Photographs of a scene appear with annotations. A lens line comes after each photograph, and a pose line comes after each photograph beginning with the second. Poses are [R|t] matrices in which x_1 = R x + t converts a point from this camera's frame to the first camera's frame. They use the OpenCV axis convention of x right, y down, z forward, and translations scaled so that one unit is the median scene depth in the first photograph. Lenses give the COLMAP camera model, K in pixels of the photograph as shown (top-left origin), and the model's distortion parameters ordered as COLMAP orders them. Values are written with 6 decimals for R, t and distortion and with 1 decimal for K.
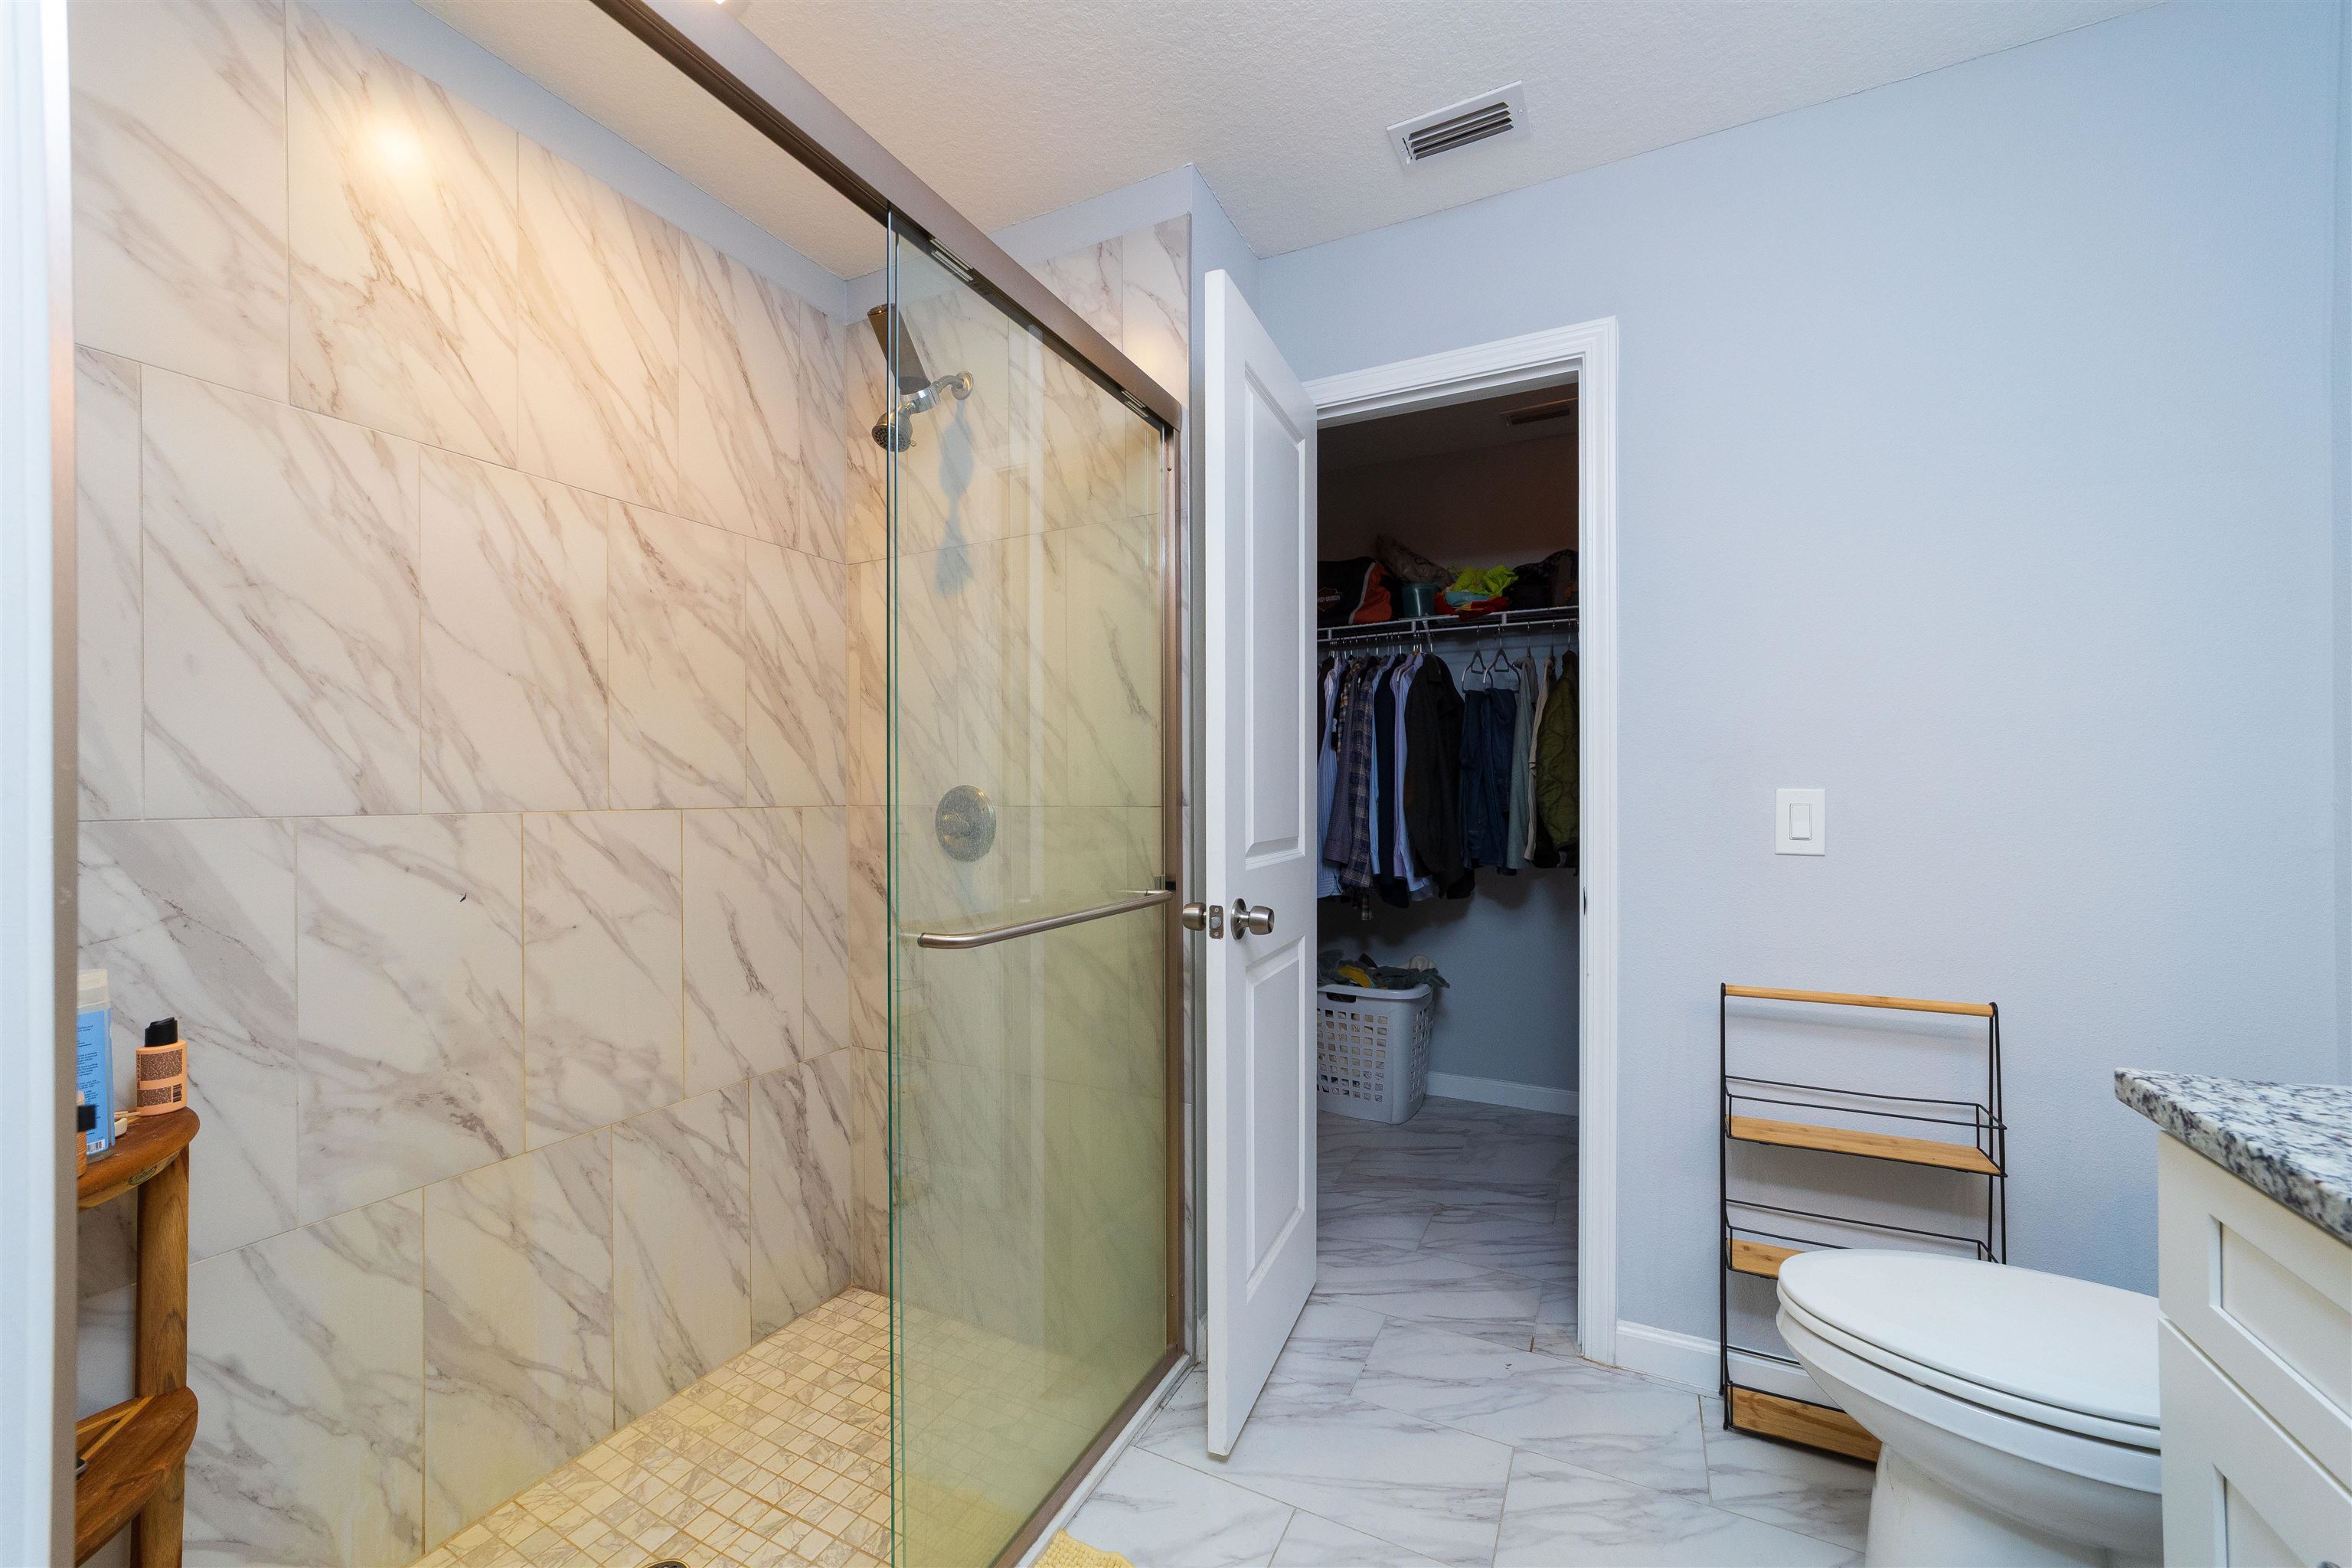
lens RADIAL K [[898.7, 0, 1177.1], [0, 898.7, 791.1], [0, 0, 1]] dist [-0.017890, 0.008727]
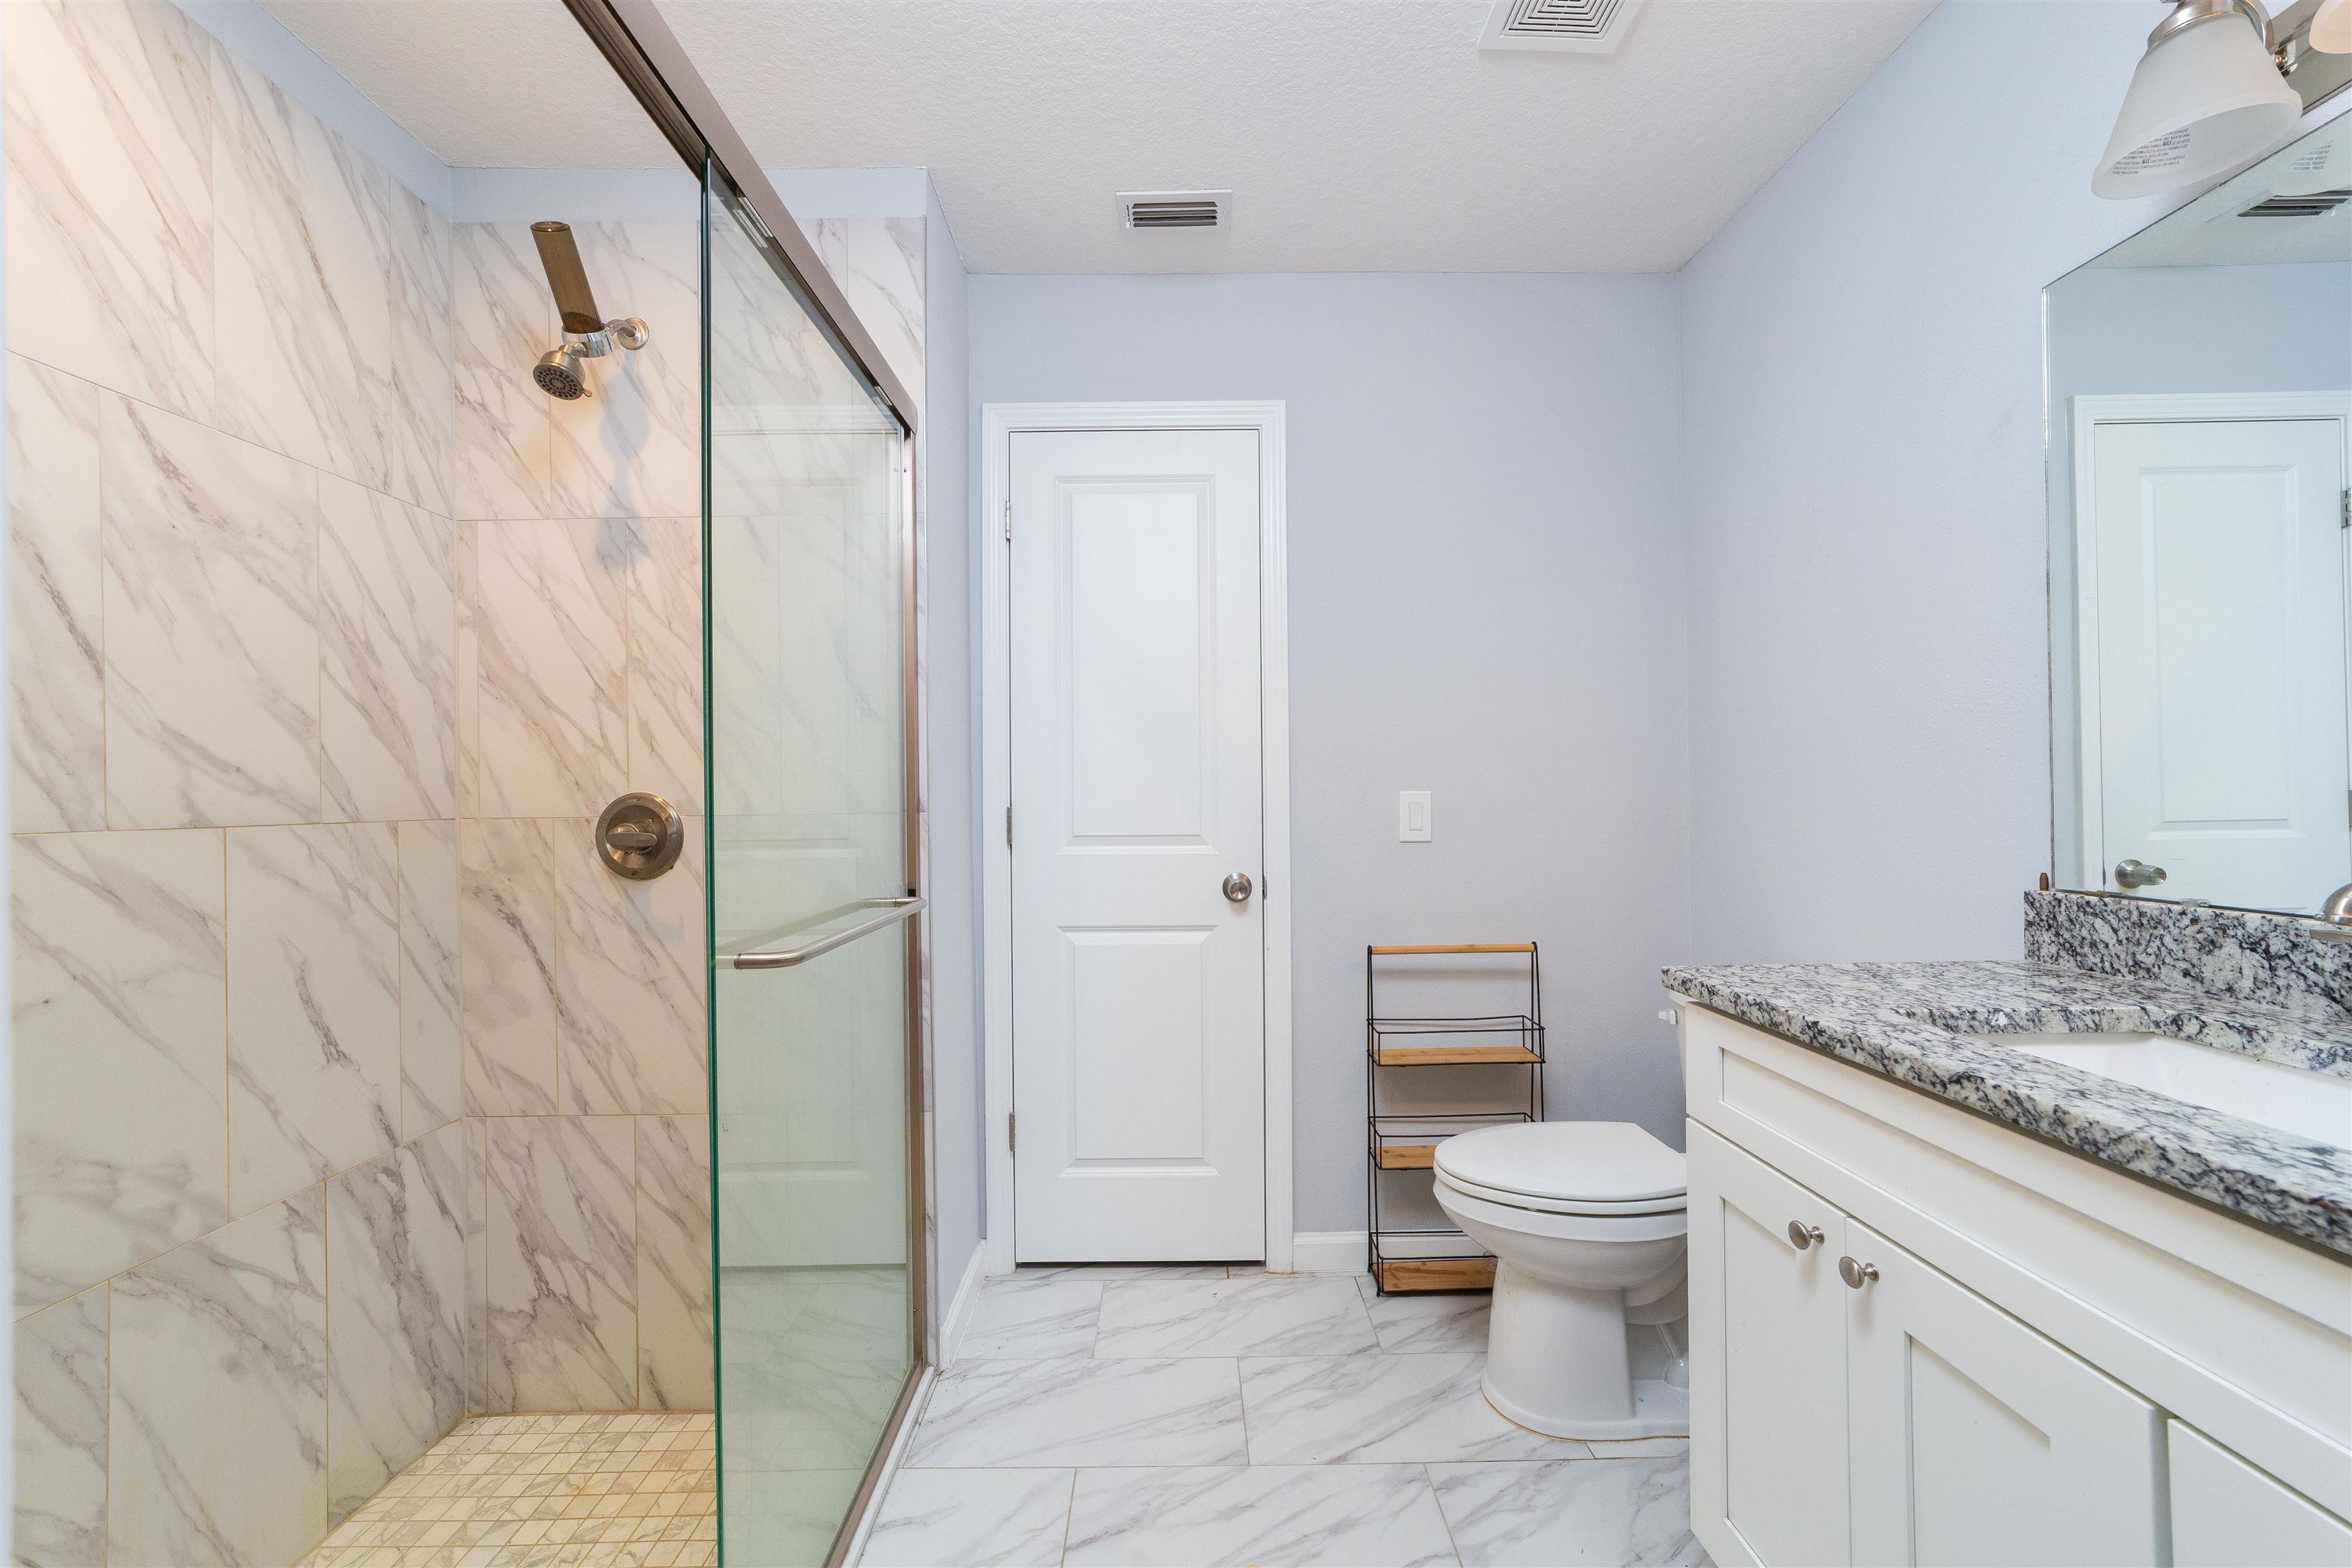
lens RADIAL K [[898.7, 0, 1177.1], [0, 898.7, 791.1], [0, 0, 1]] dist [-0.017890, 0.008727]
pose [[0.891166, -0.005276, 0.453646, -0.186264], [0.008208, 0.999956, -0.004494, 0.000018], [-0.453603, 0.007728, 0.891171, -0.009503]]
